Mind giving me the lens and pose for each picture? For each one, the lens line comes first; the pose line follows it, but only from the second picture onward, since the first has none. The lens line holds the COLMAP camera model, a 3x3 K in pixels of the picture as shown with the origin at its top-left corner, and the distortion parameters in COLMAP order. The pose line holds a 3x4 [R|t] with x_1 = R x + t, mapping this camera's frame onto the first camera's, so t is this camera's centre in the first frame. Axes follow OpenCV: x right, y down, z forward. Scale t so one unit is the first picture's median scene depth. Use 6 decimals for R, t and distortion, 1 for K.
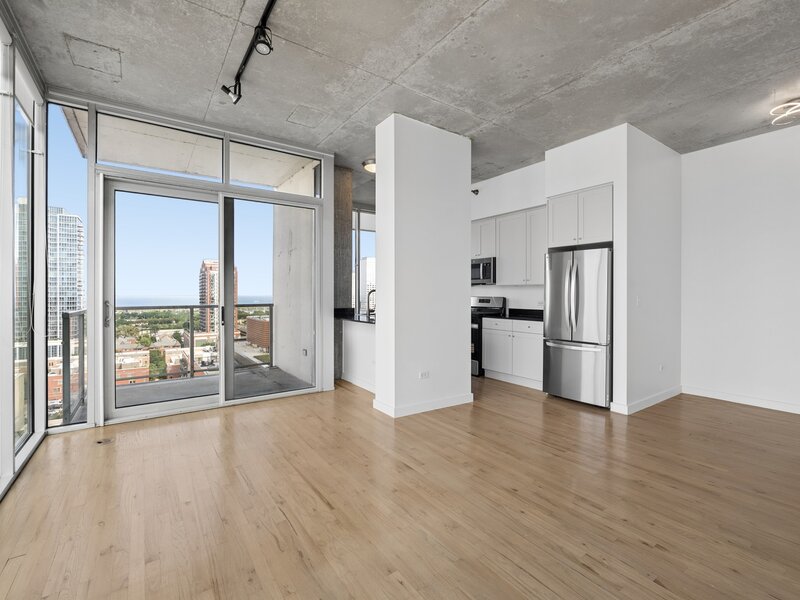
lens RADIAL K [[367.9, 0, 400.0], [0, 367.9, 300.0], [0, 0, 1]] dist [0.004222, 0.000631]
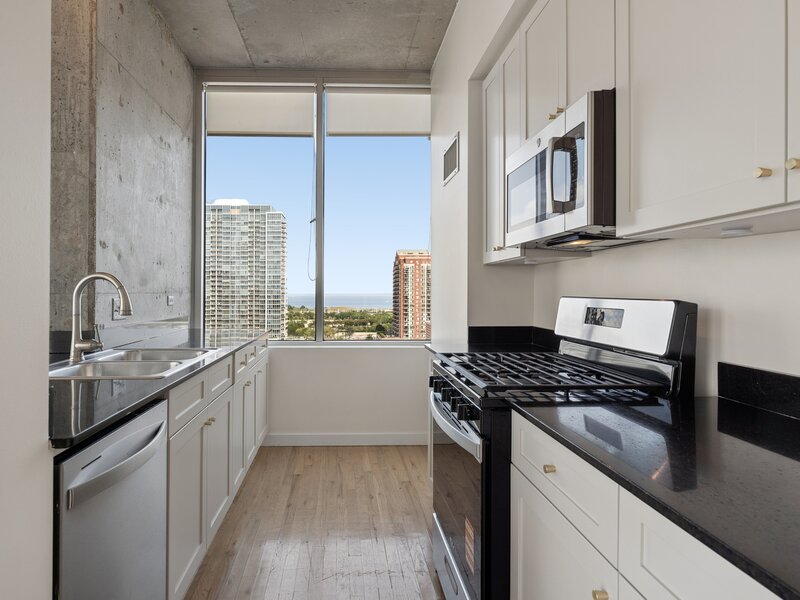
lens RADIAL K [[489.4, 0, 361.4], [0, 489.4, 292.9], [0, 0, 1]] dist [-0.001744, -0.000658]
pose [[0.837964, -0.000948, -0.545725, 0.309080], [-0.006445, 0.999912, -0.011634, -0.008491], [0.545688, 0.013266, 0.837884, 0.772499]]
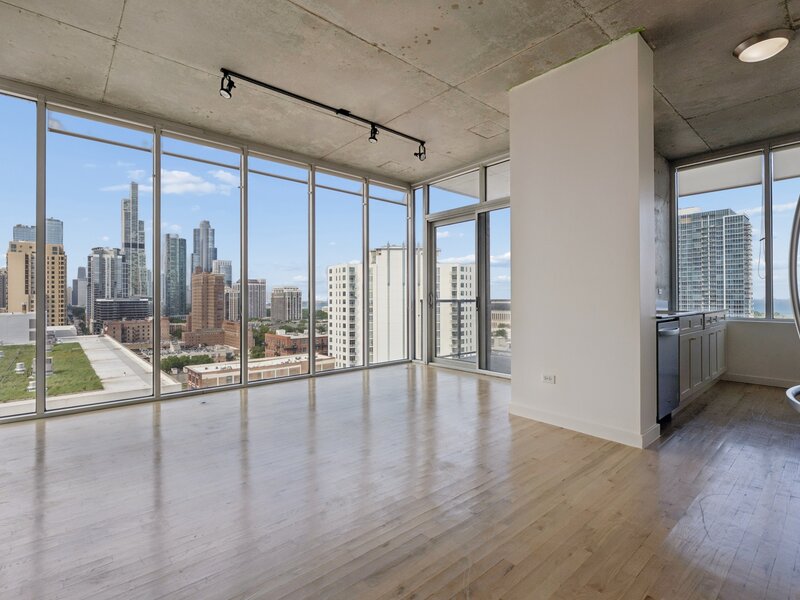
lens RADIAL K [[395.5, 0, 398.7], [0, 395.5, 295.0], [0, 0, 1]] dist [0.001541, 0.000529]
pose [[0.112679, -0.012787, -0.993549, 0.656836], [-0.009875, 0.999853, -0.013988, 0.025100], [0.993582, 0.011387, 0.112536, 0.417829]]
